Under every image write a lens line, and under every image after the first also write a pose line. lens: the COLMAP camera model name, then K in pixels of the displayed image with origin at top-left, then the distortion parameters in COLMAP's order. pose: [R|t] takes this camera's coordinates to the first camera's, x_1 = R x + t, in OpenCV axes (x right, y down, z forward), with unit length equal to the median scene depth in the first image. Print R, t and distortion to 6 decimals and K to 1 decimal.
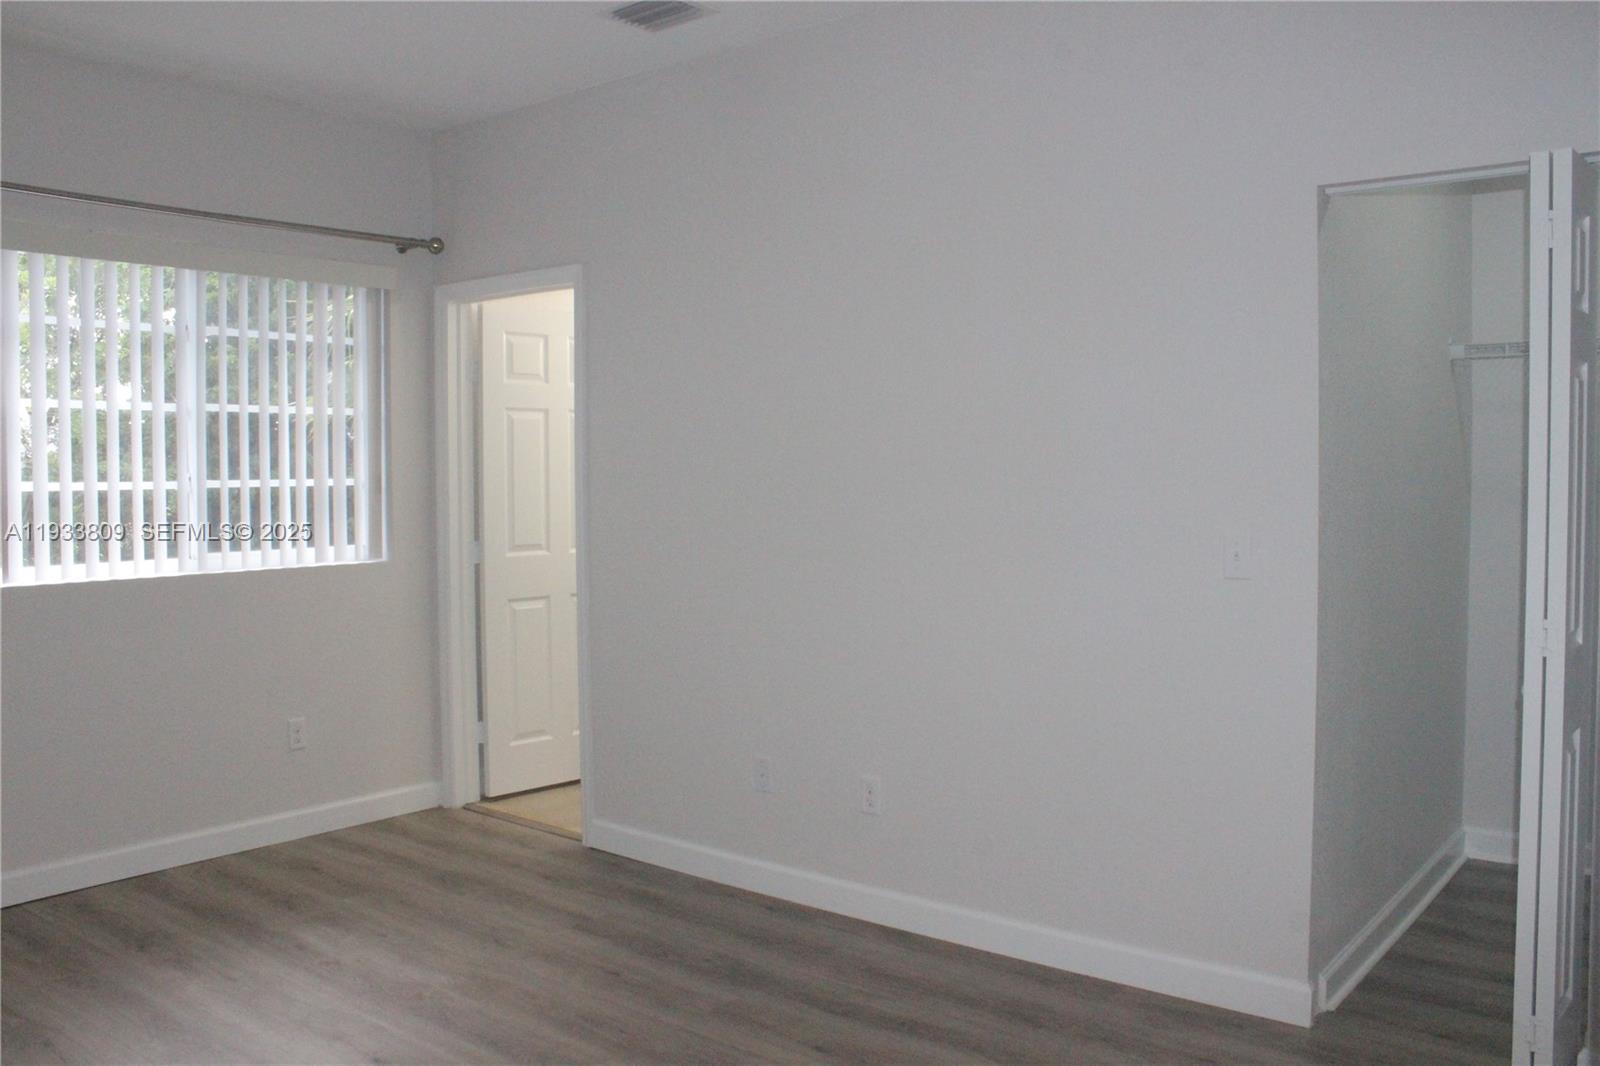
lens RADIAL K [[1324.3, 0, 803.4], [0, 1324.3, 533.4], [0, 0, 1]] dist [-0.160498, 0.136472]
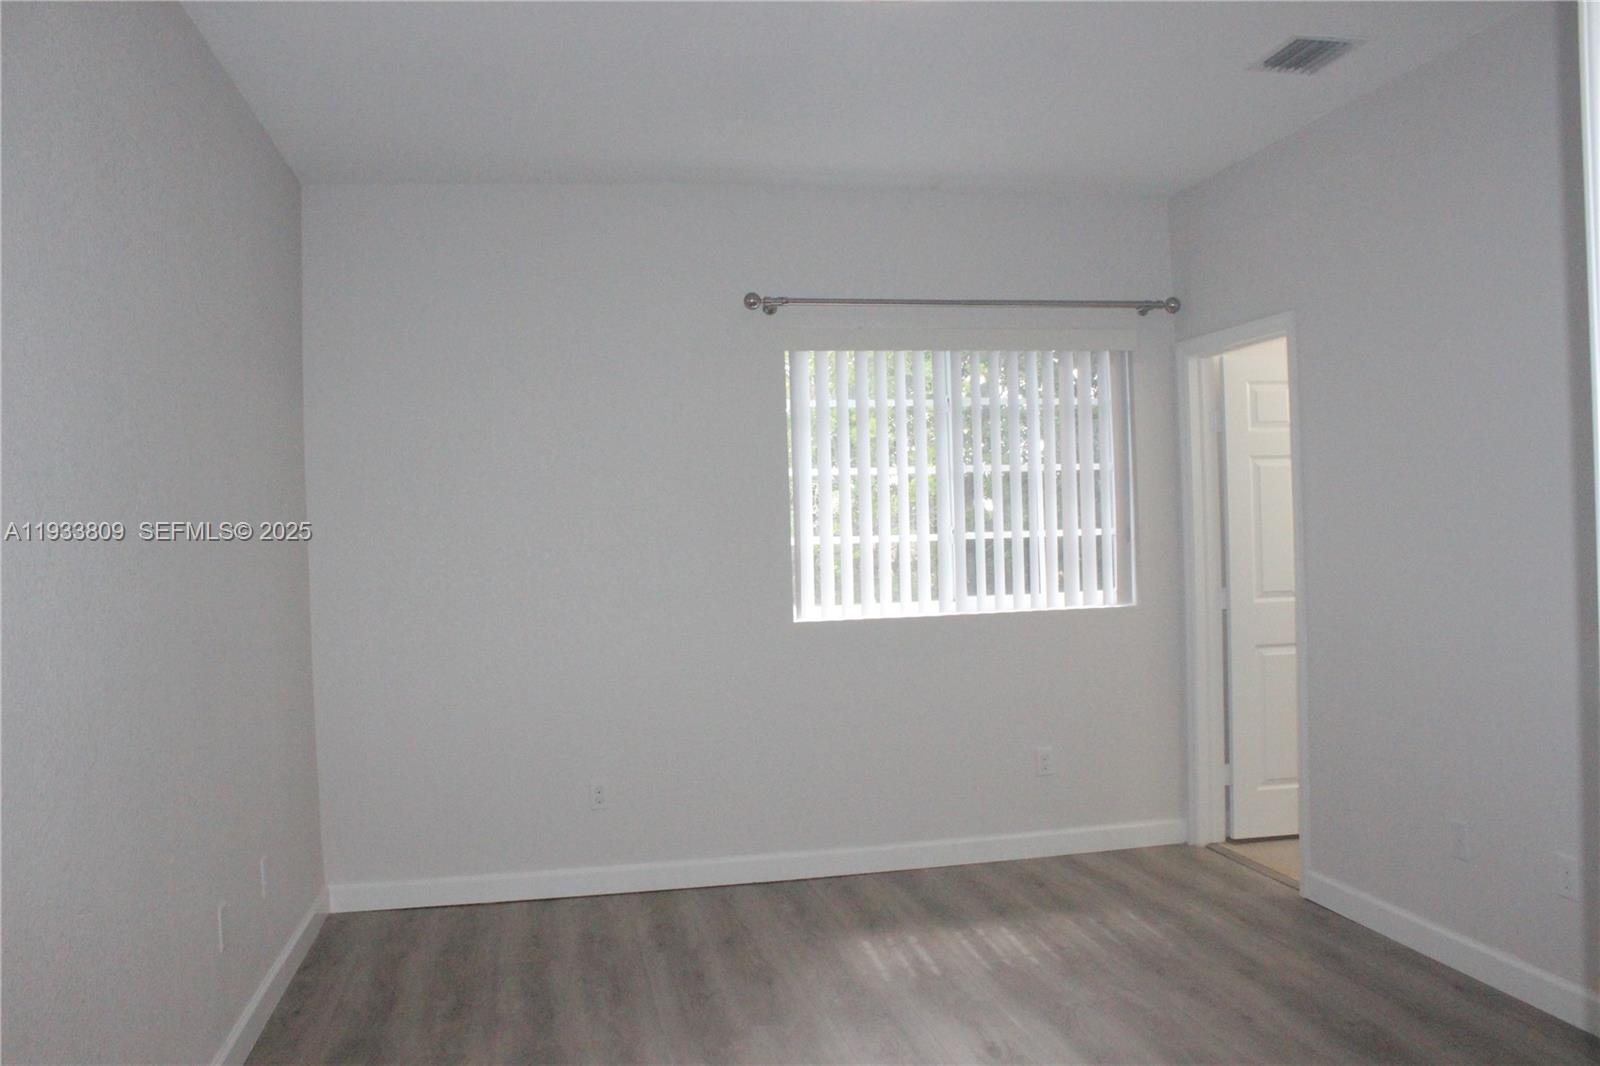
lens RADIAL K [[1324.3, 0, 803.4], [0, 1324.3, 533.4], [0, 0, 1]] dist [-0.160498, 0.136472]
pose [[0.768637, -0.017220, -0.639454, 0.164492], [-0.004655, 0.999461, -0.032510, -0.001673], [0.639668, 0.027965, 0.768142, 0.006000]]
